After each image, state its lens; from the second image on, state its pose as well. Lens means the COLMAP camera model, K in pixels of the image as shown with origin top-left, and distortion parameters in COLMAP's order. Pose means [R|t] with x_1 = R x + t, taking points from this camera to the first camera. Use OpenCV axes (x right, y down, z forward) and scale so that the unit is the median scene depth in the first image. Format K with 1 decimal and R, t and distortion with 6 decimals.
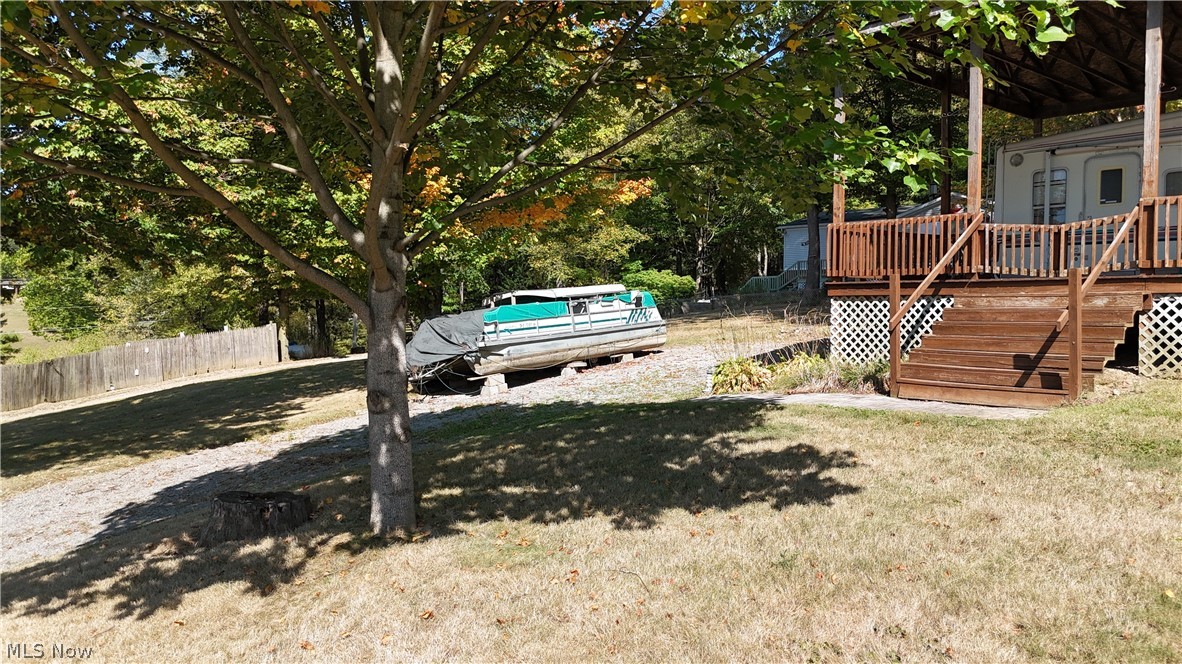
lens RADIAL K [[872.4, 0, 594.0], [0, 872.4, 334.6], [0, 0, 1]] dist [0.072775, -0.074302]
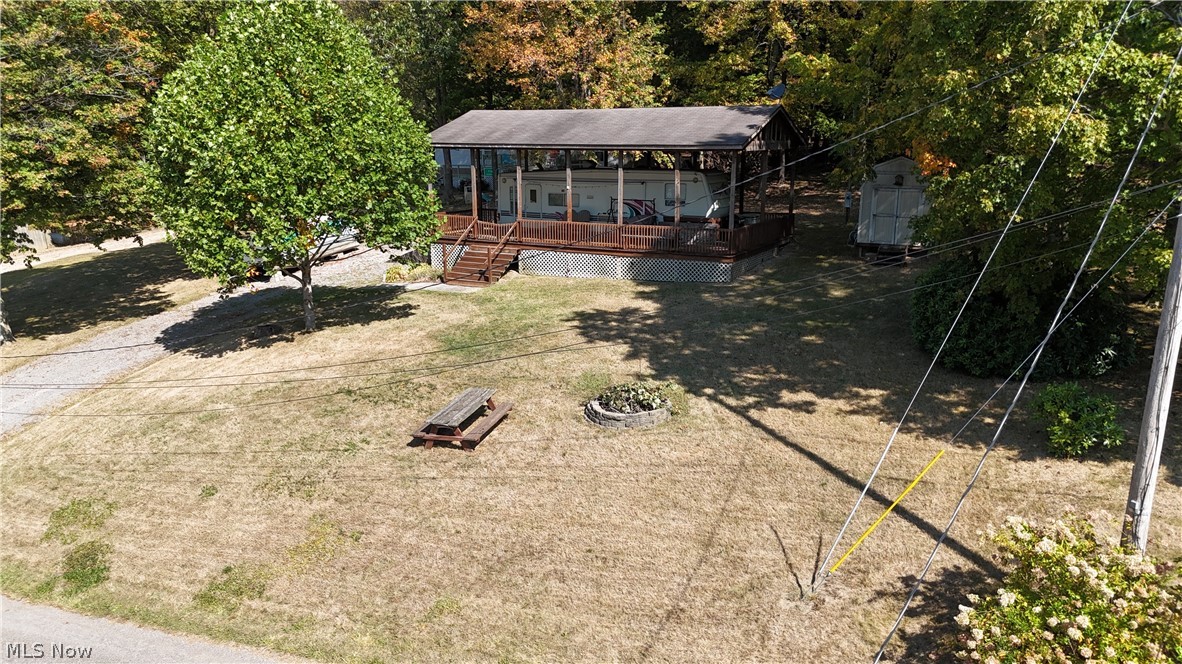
lens RADIAL K [[872.4, 0, 594.0], [0, 872.4, 334.6], [0, 0, 1]] dist [0.072775, -0.074302]
pose [[0.936708, -0.076014, 0.341759, -0.209515], [0.011424, 0.982262, 0.187163, -0.291282], [-0.349924, -0.171413, 0.920962, -1.835714]]
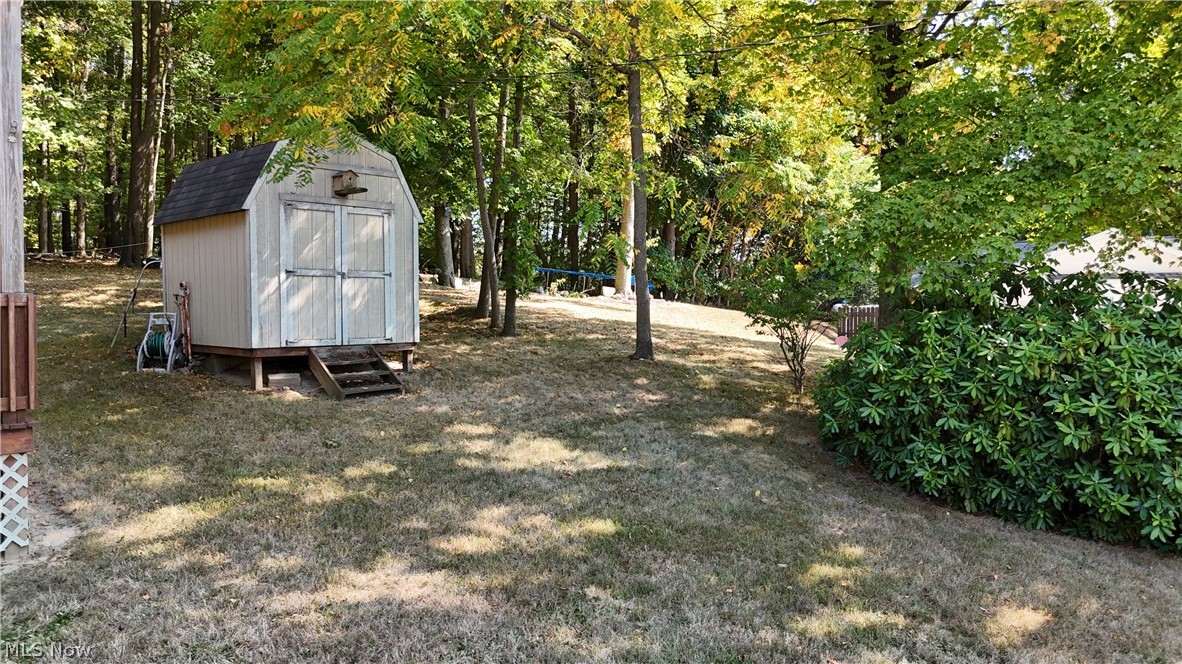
lens RADIAL K [[880.0, 0, 597.3], [0, 880.0, 342.7], [0, 0, 1]] dist [0.006563, 0.003086]
pose [[-0.073900, -0.046577, 0.996177, 0.468699], [0.034486, 0.998192, 0.049229, -0.102399], [-0.996669, 0.037992, -0.072160, 0.041202]]
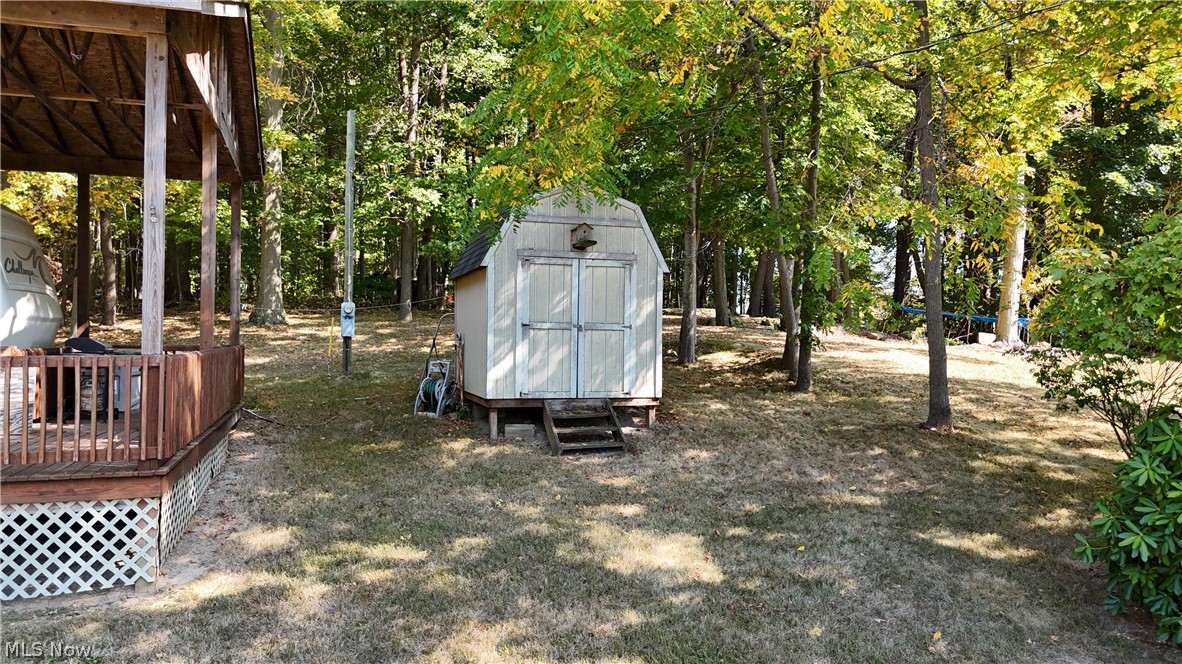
lens RADIAL K [[869.8, 0, 591.6], [0, 869.8, 336.0], [0, 0, 1]] dist [0.086781, -0.088060]
pose [[0.408993, 0.006000, 0.912518, 0.597040], [0.021205, 0.999646, -0.016077, -0.114554], [-0.912291, 0.025926, 0.408721, -0.163389]]
